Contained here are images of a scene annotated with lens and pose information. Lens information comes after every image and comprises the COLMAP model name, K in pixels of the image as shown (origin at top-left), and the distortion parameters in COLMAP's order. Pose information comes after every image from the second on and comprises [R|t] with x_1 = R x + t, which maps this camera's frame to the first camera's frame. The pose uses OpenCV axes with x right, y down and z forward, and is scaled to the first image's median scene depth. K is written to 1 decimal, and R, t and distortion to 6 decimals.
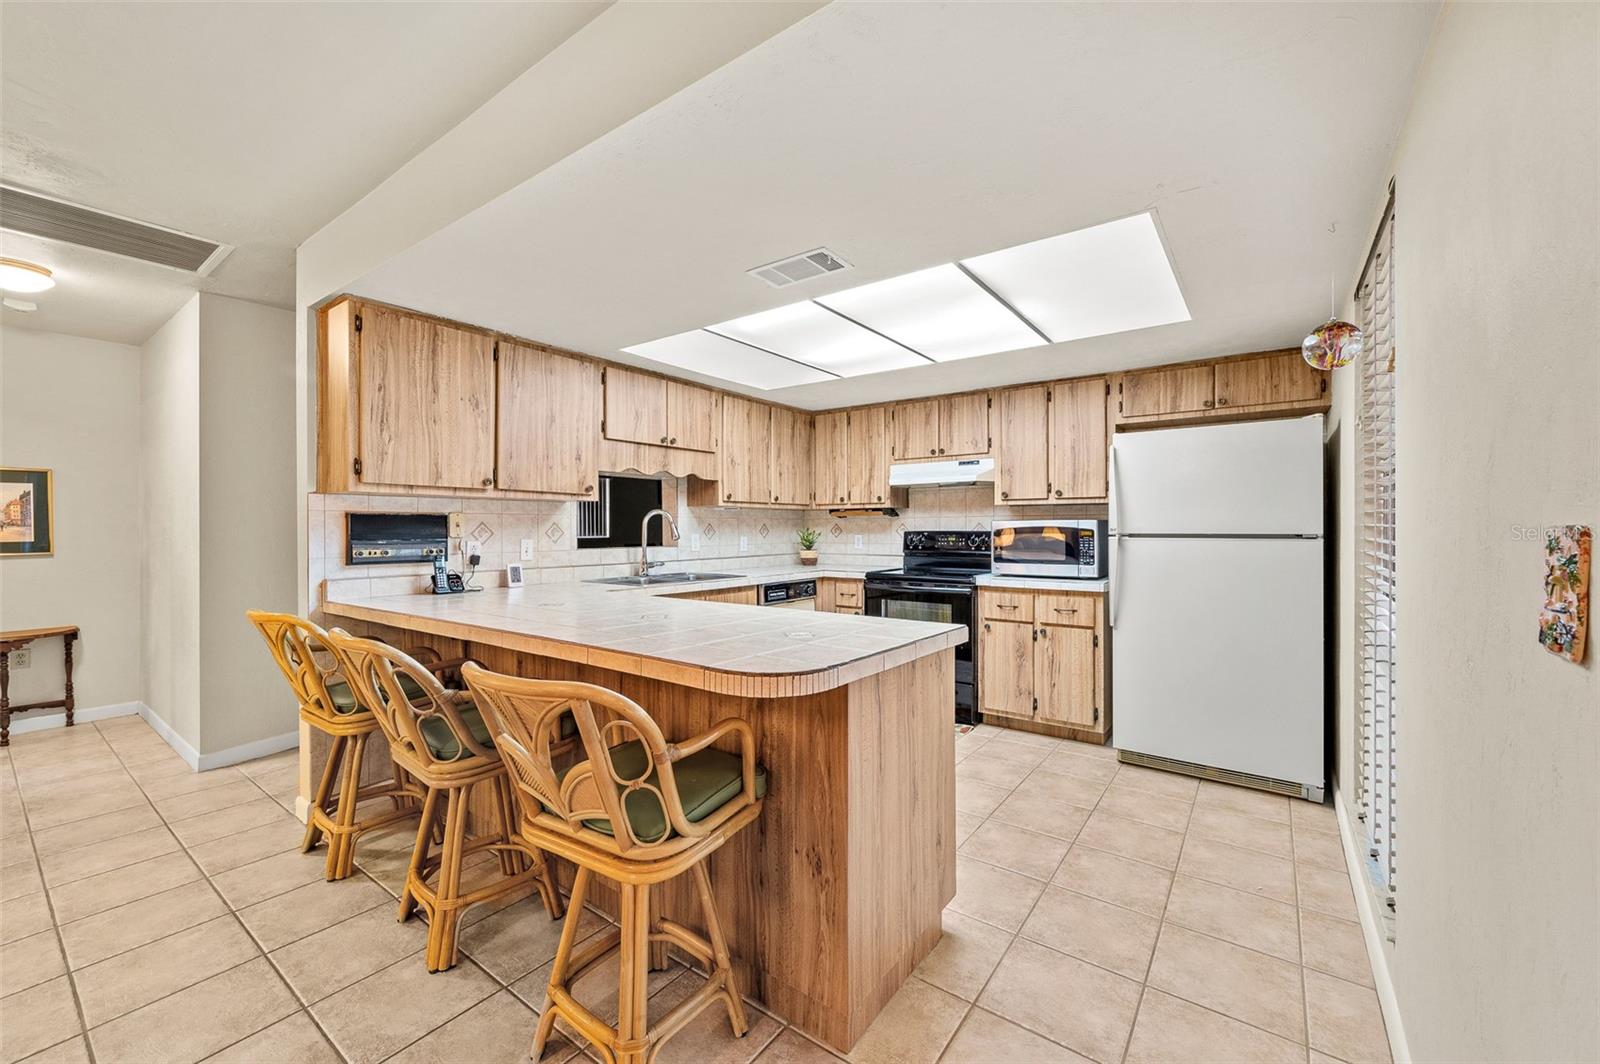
lens RADIAL K [[631.7, 0, 798.7], [0, 631.7, 539.8], [0, 0, 1]] dist [-0.002231, -0.000024]
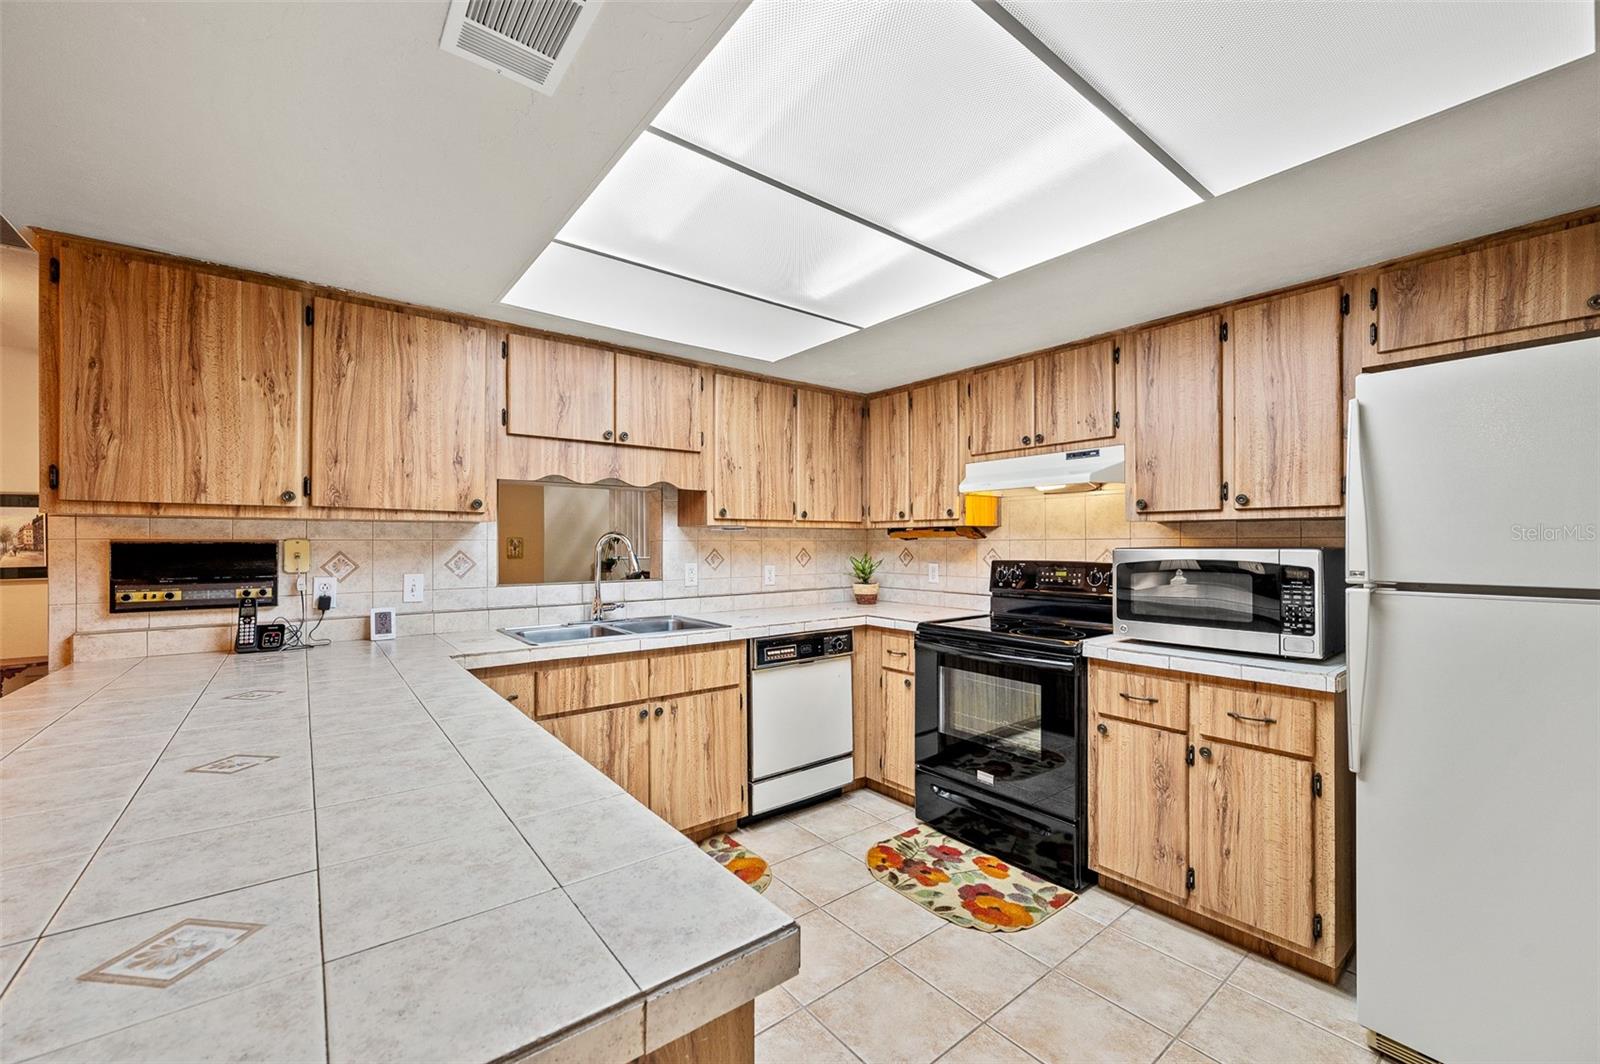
lens RADIAL K [[631.7, 0, 798.7], [0, 631.7, 539.8], [0, 0, 1]] dist [-0.002231, -0.000024]
pose [[0.966327, -0.000308, -0.257316, 0.174812], [-0.005614, 0.999736, -0.022281, -0.023482], [0.257255, 0.022976, 0.966070, 0.353051]]
